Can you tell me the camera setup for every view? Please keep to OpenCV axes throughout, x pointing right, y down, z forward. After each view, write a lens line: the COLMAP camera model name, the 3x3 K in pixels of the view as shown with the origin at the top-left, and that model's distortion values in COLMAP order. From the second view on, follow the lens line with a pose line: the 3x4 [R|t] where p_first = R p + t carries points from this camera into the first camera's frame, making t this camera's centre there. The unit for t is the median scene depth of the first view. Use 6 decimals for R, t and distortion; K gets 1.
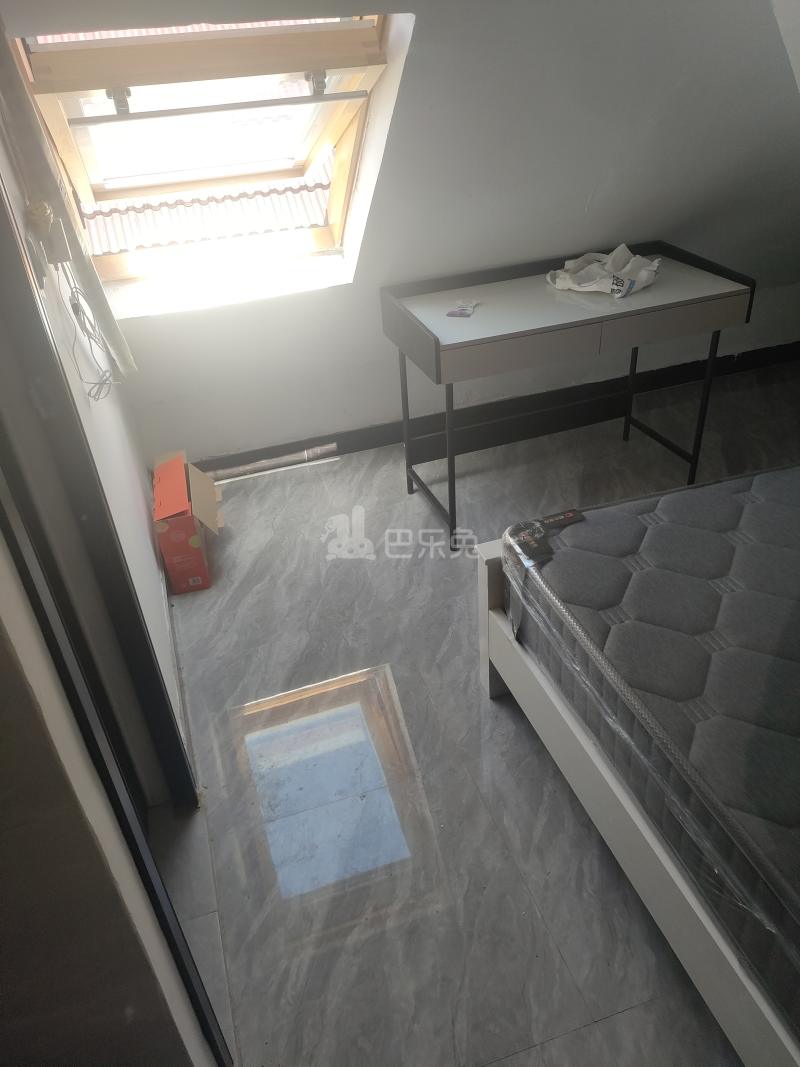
lens RADIAL K [[787.4, 0, 400.0], [0, 787.4, 533.5], [0, 0, 1]] dist [0.075328, -0.102524]
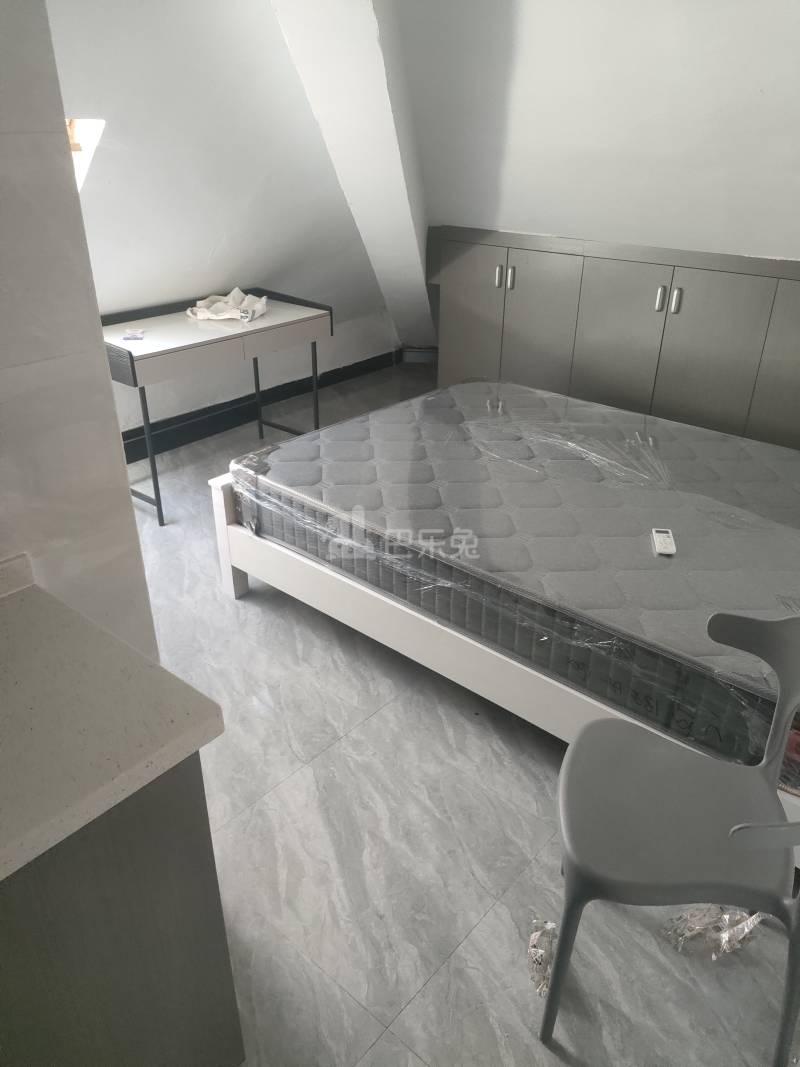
lens RADIAL K [[787.4, 0, 400.0], [0, 787.4, 533.5], [0, 0, 1]] dist [0.075328, -0.102524]
pose [[0.851572, -0.178007, 0.493090, -0.250988], [0.229734, 0.972176, -0.045794, 0.192292], [-0.471219, 0.152276, 0.868772, -0.284220]]
